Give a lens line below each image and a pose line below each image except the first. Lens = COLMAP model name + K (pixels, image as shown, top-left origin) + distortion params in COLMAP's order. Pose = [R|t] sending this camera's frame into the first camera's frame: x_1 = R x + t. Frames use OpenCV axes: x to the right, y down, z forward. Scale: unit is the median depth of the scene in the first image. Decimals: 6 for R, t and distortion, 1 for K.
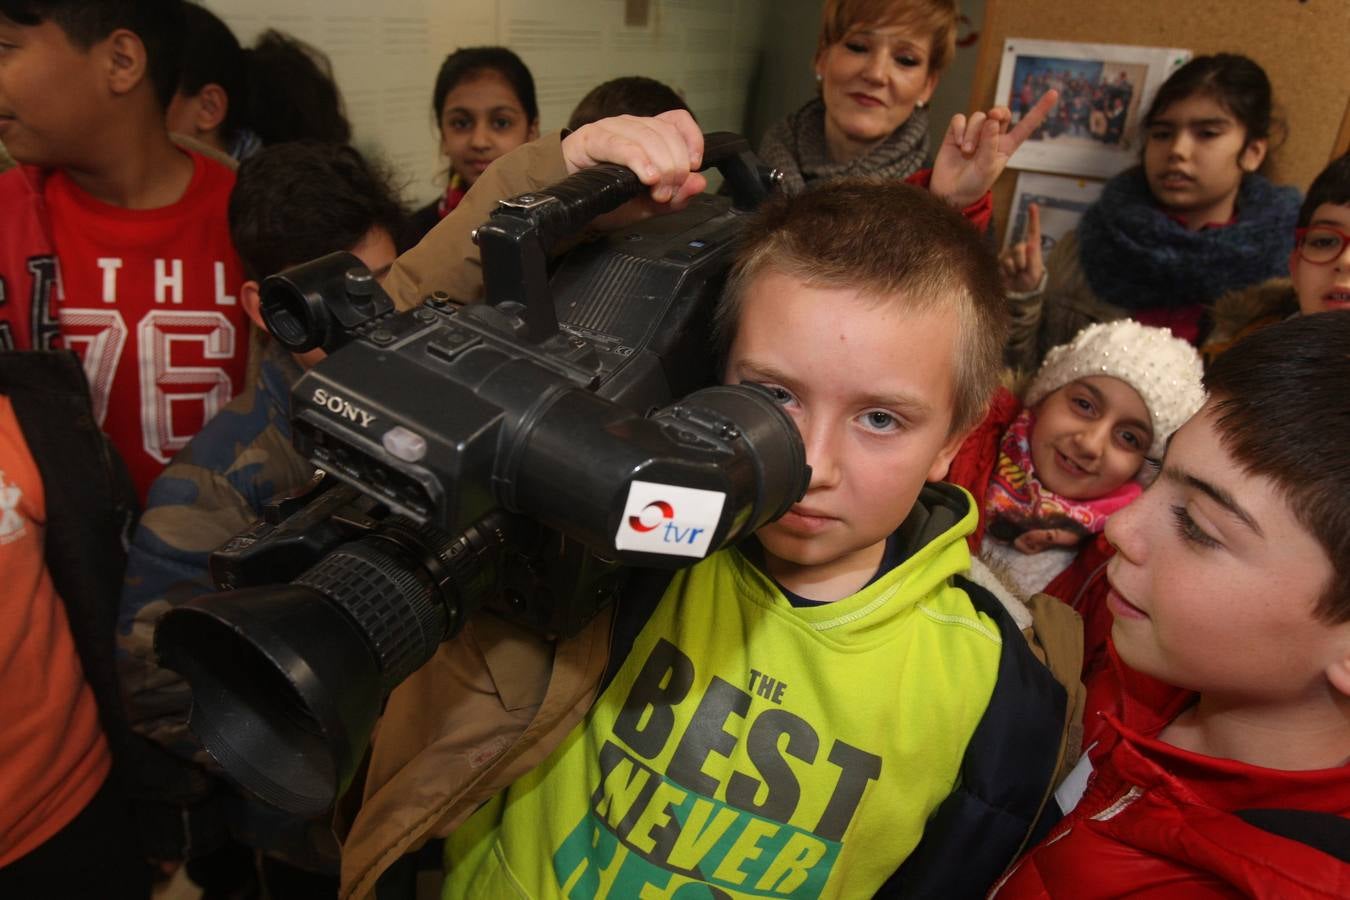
lens RADIAL K [[983.8, 0, 675.0], [0, 983.8, 450.0], [0, 0, 1]] dist [-0.008534, -0.001418]
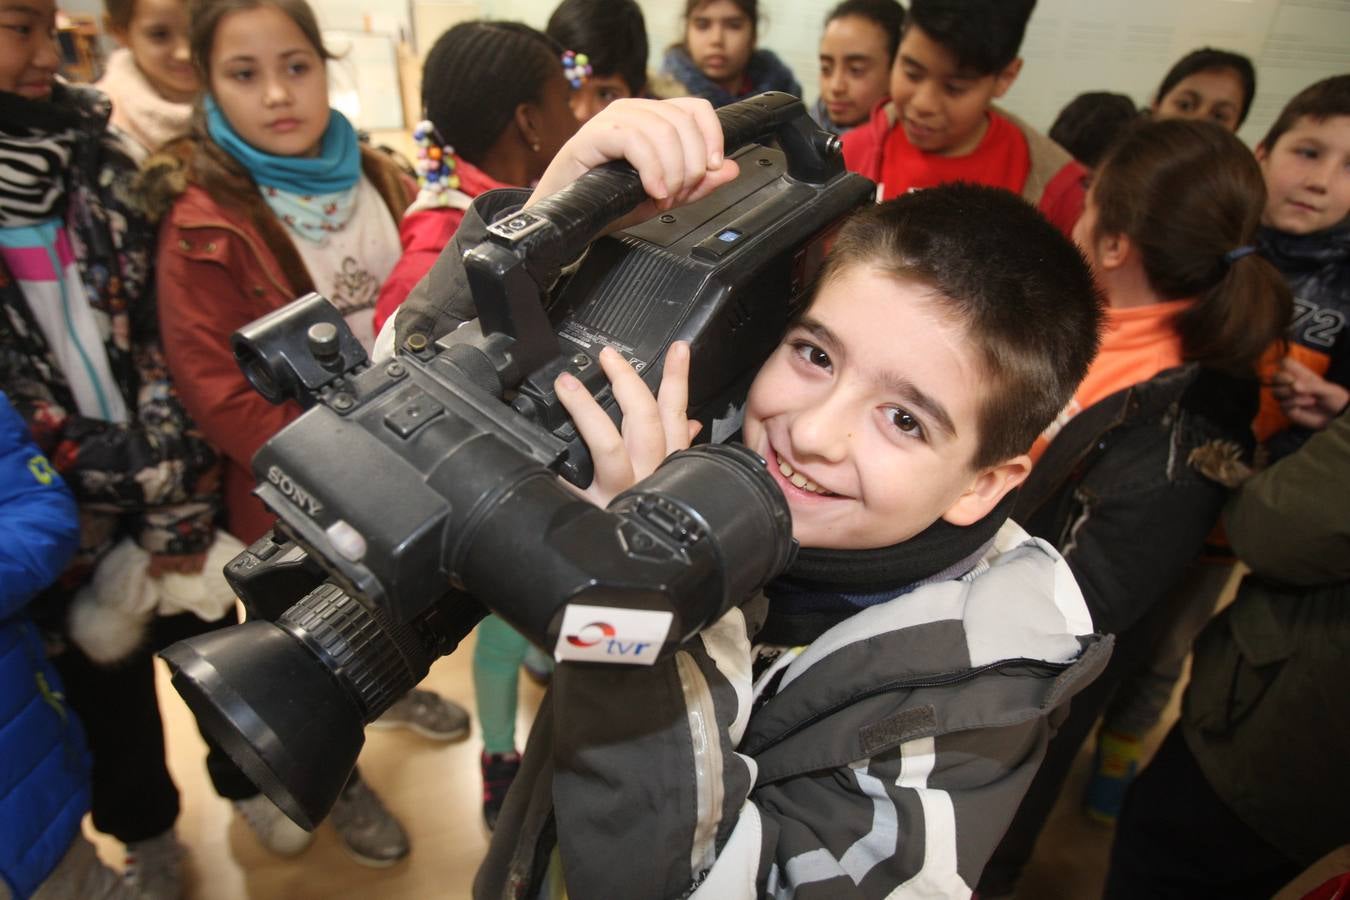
lens RADIAL K [[885.8, 0, 675.0], [0, 885.8, 450.0], [0, 0, 1]] dist [-0.001629, -0.000070]
pose [[0.986666, 0.073254, -0.145338, 0.156998], [-0.040493, 0.975392, 0.216728, -0.277196], [0.157638, -0.207953, 0.965353, 0.204912]]
